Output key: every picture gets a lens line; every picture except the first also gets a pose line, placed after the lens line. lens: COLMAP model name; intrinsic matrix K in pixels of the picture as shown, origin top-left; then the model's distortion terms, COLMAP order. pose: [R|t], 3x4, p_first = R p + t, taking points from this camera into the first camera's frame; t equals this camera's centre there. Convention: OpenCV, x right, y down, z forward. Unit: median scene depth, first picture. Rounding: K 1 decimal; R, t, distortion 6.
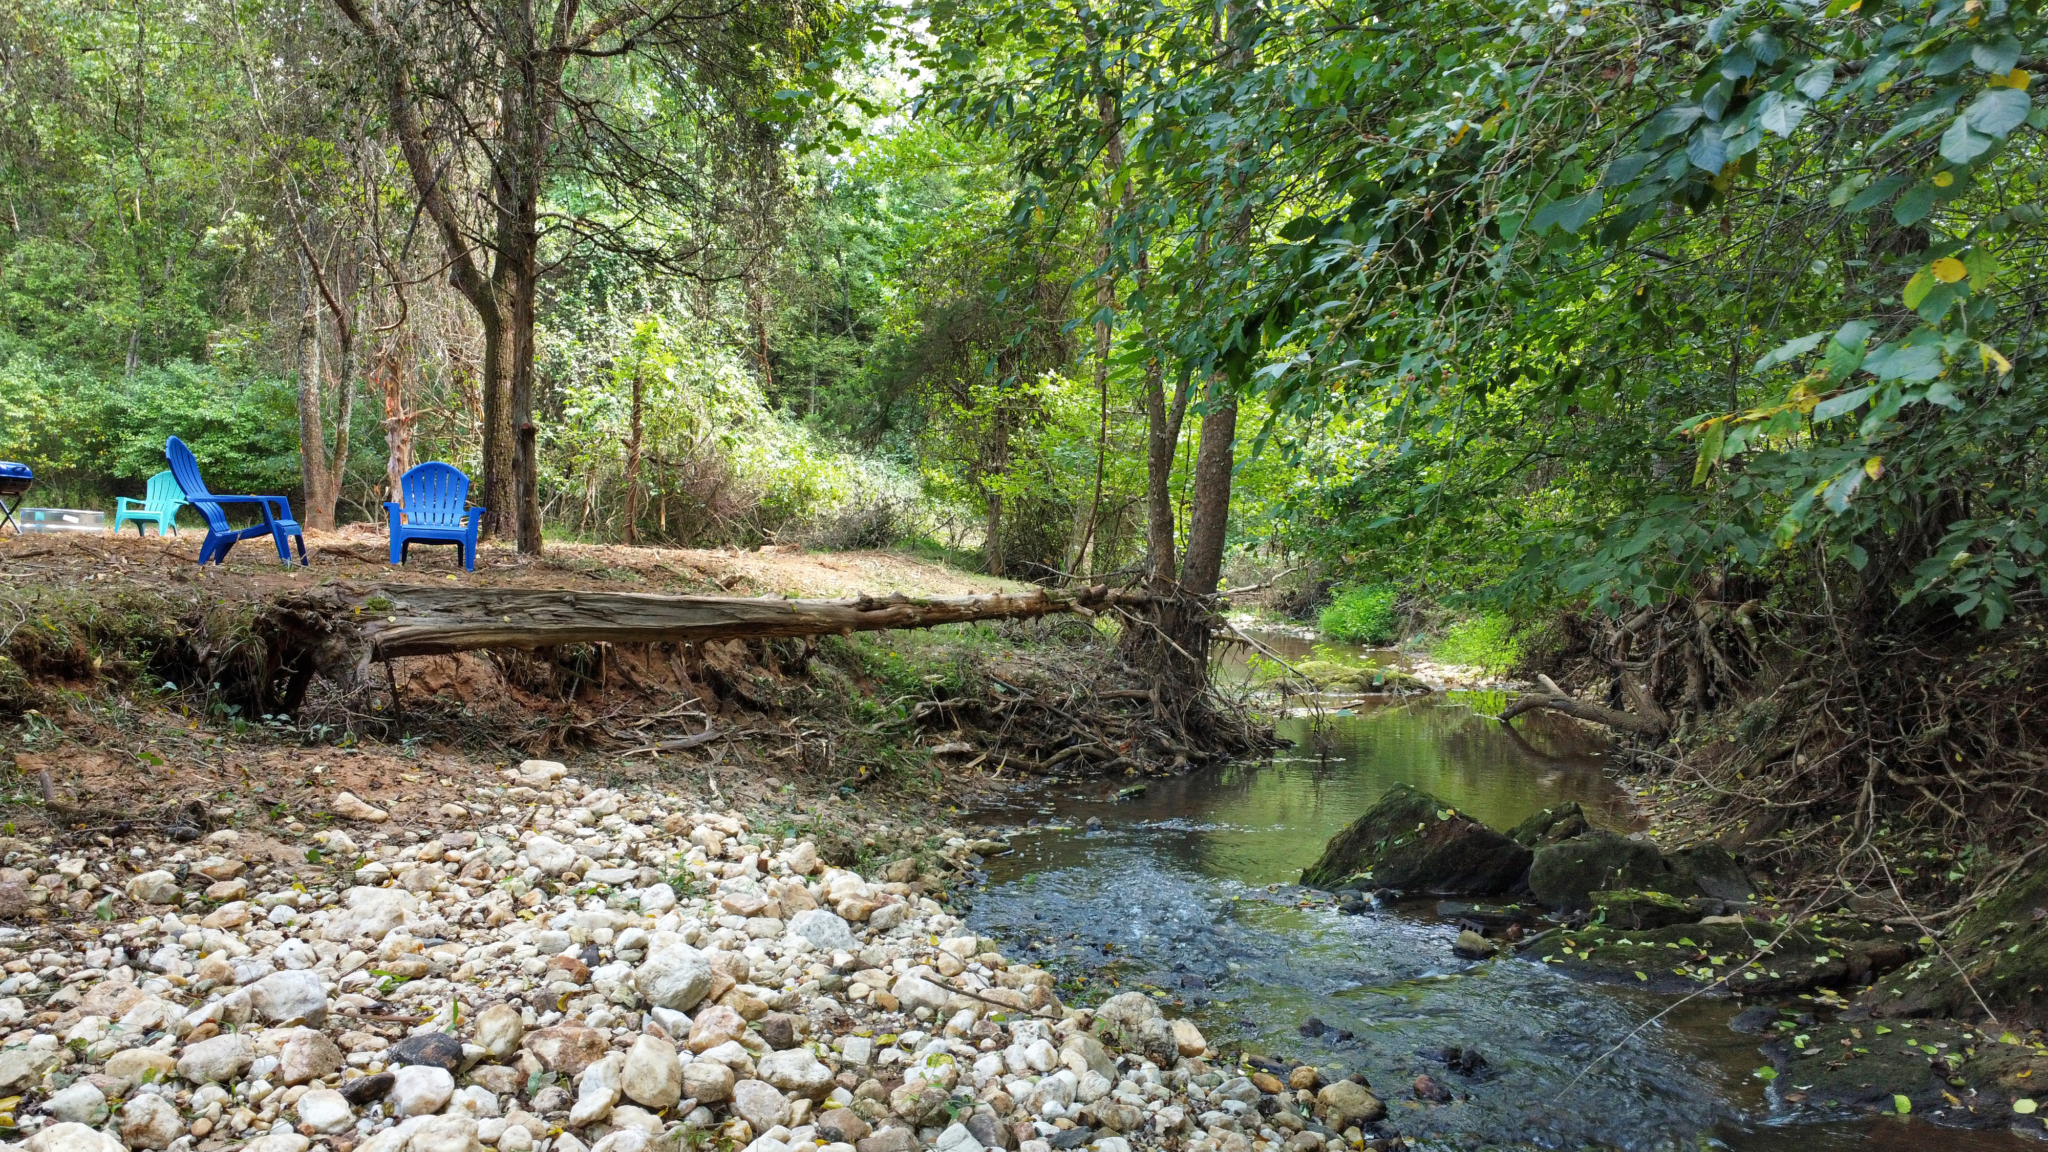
lens RADIAL K [[1540.2, 0, 1021.8], [0, 1540.2, 573.0], [0, 0, 1]] dist [0.004582, 0.001002]
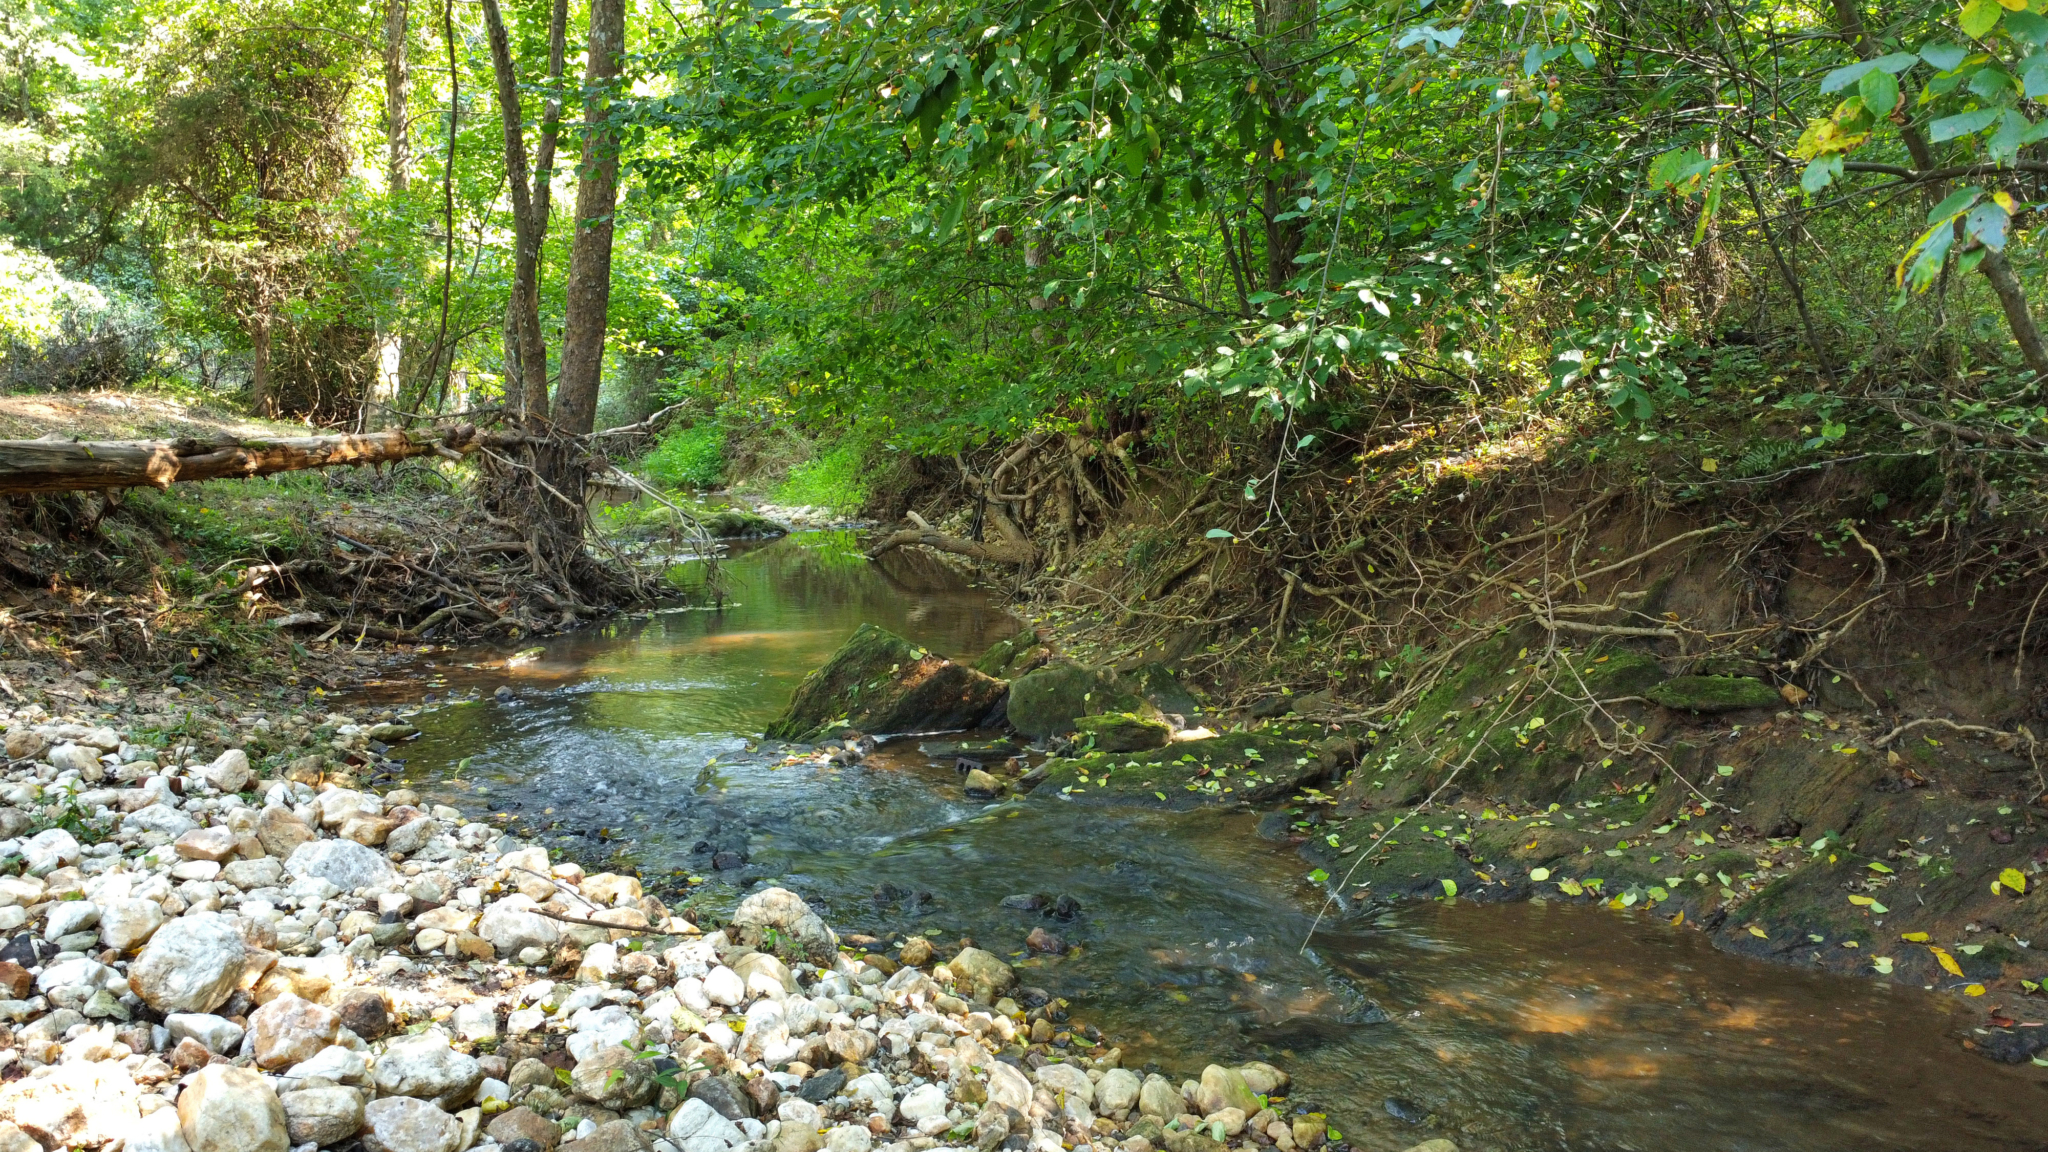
lens RADIAL K [[1540.2, 0, 1028.5], [0, 1540.2, 569.0], [0, 0, 1]] dist [0.004582, 0.001002]
pose [[0.894794, -0.048775, 0.443807, -0.065102], [0.005863, 0.995213, 0.097553, 0.007163], [-0.446441, -0.084688, 0.890797, 0.081034]]
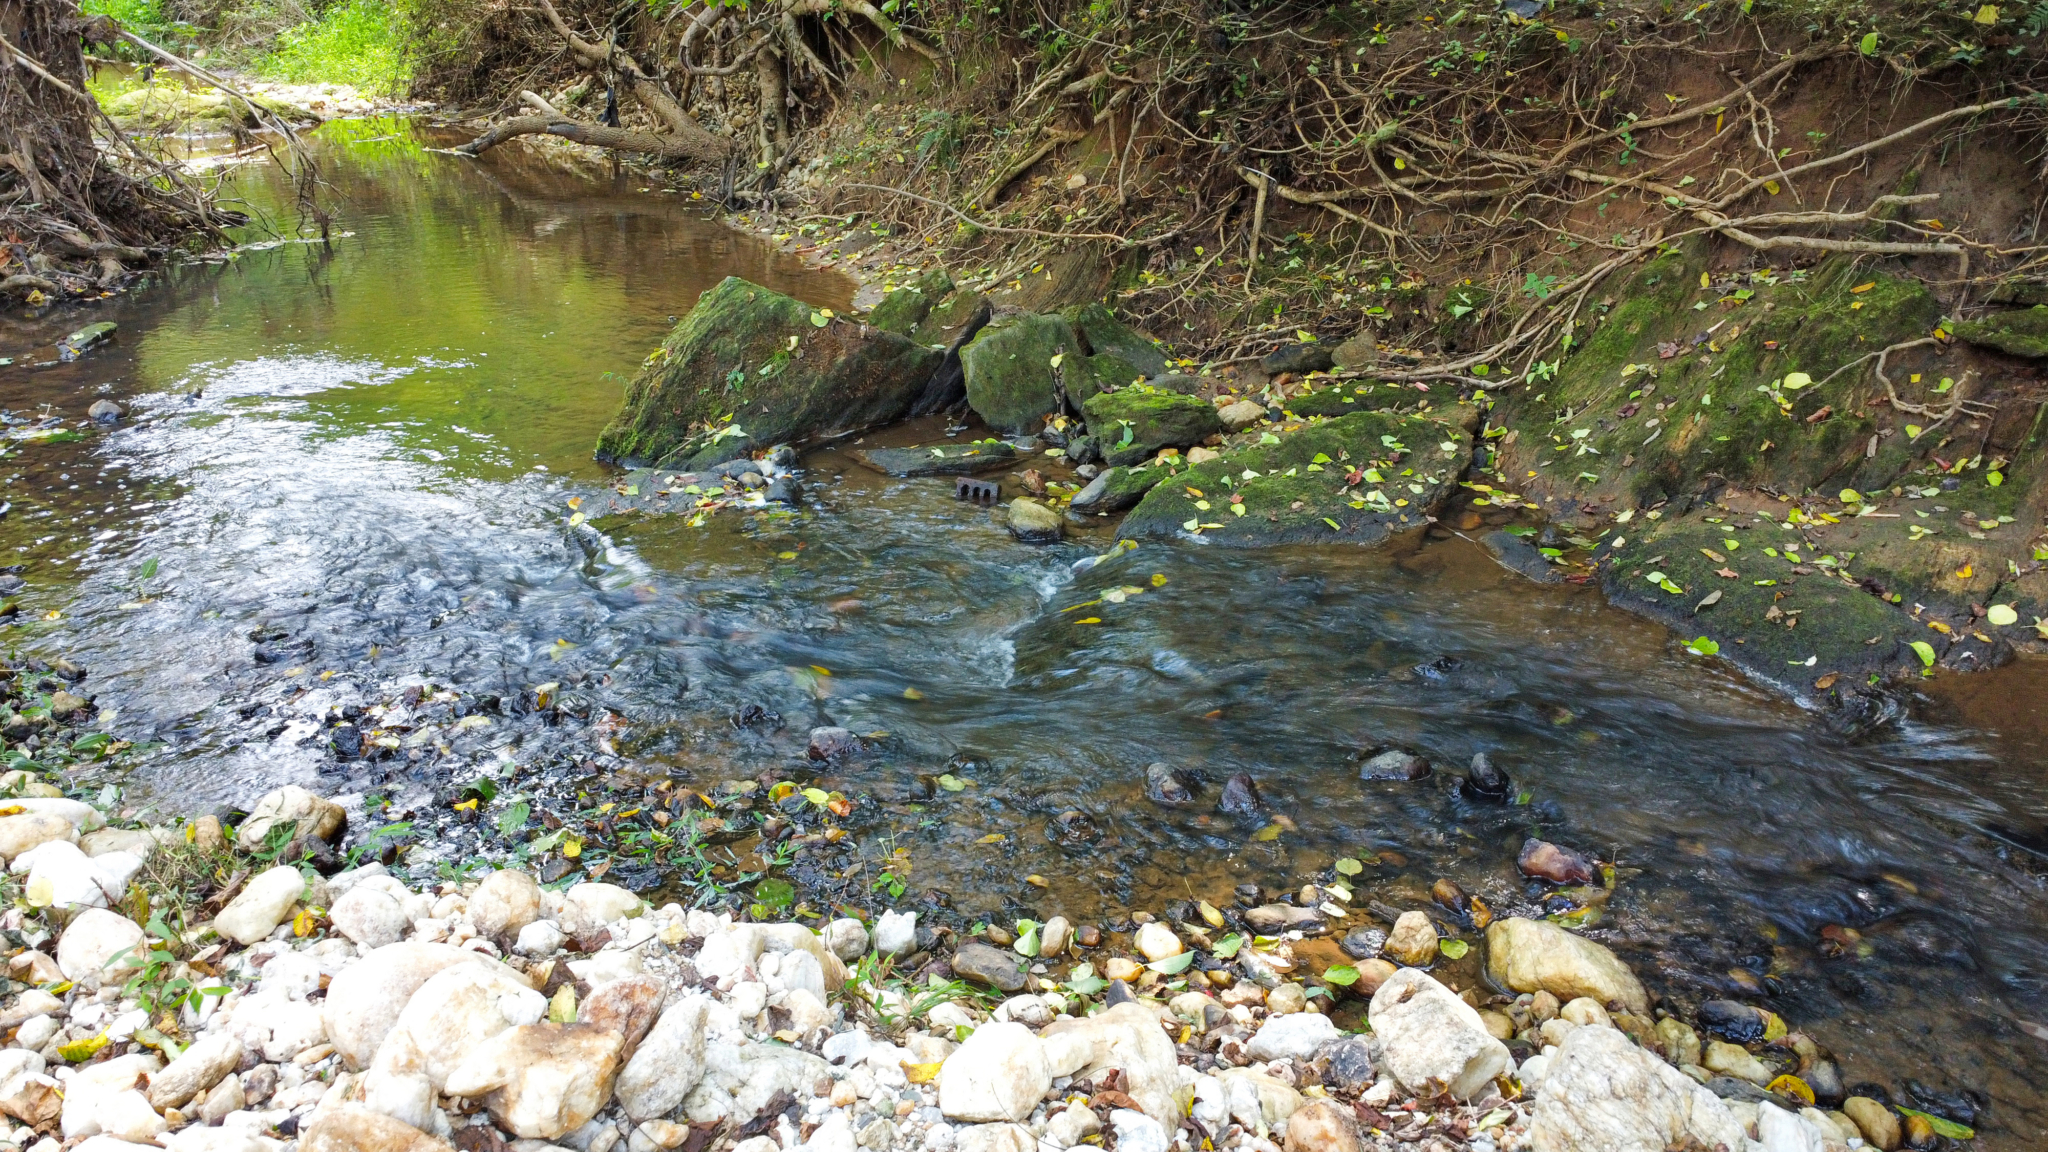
lens RADIAL K [[1540.2, 0, 1027.0], [0, 1540.2, 574.5], [0, 0, 1]] dist [0.004582, 0.001002]
pose [[0.702837, -0.262615, 0.661101, -0.093803], [0.003840, 0.930746, 0.365647, 0.012898], [-0.711341, -0.254452, 0.655170, 0.344757]]
